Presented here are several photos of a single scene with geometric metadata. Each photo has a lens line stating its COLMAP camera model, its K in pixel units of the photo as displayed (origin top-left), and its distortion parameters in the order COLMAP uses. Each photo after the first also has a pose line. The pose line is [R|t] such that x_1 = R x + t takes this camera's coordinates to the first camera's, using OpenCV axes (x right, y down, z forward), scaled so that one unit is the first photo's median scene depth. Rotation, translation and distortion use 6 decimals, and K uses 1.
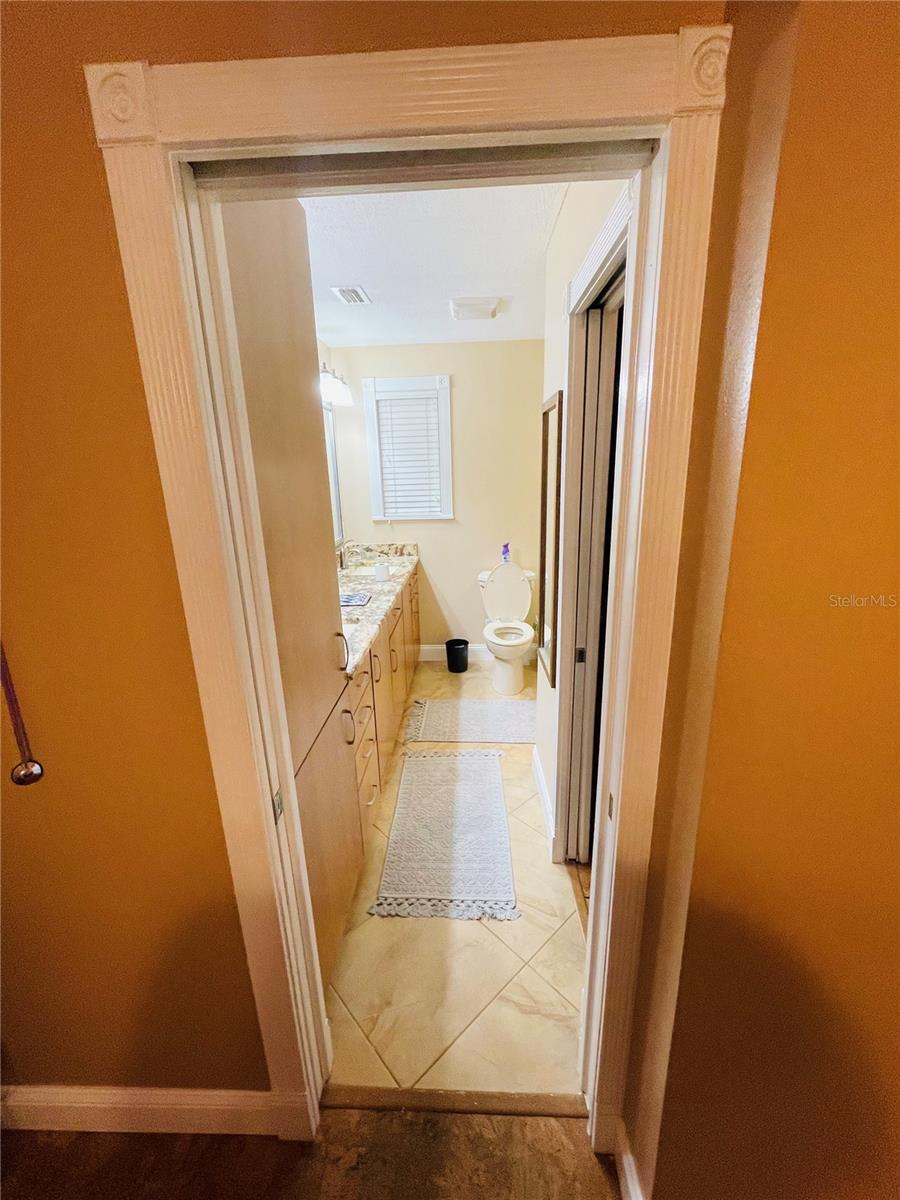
lens RADIAL K [[483.9, 0, 446.1], [0, 483.9, 596.7], [0, 0, 1]] dist [-0.002998, -0.000217]
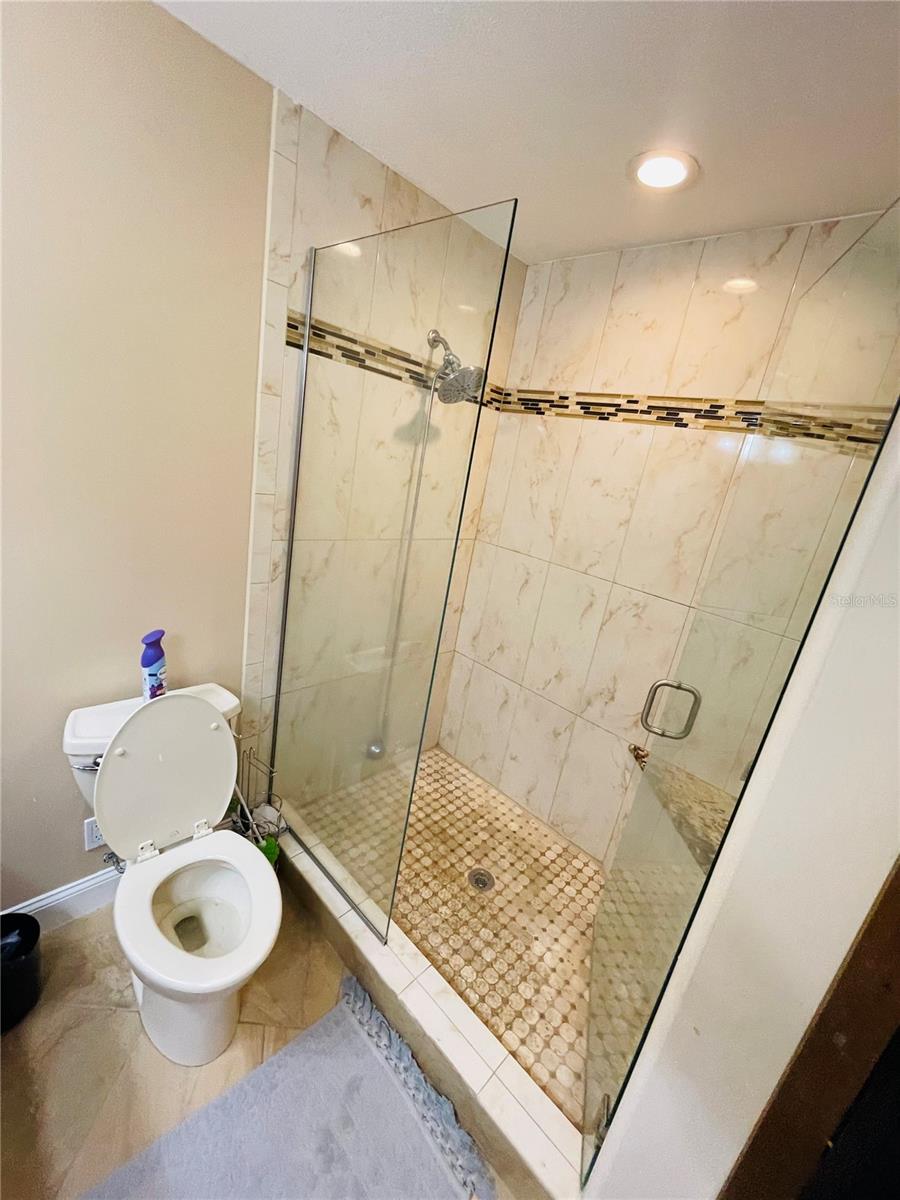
lens RADIAL K [[483.9, 0, 453.5], [0, 483.9, 598.8], [0, 0, 1]] dist [-0.002998, -0.000217]
pose [[0.642074, -0.080518, 0.762403, -0.006616], [0.012138, 0.995412, 0.094904, -0.168427], [-0.766547, -0.051682, 0.640106, 0.593220]]
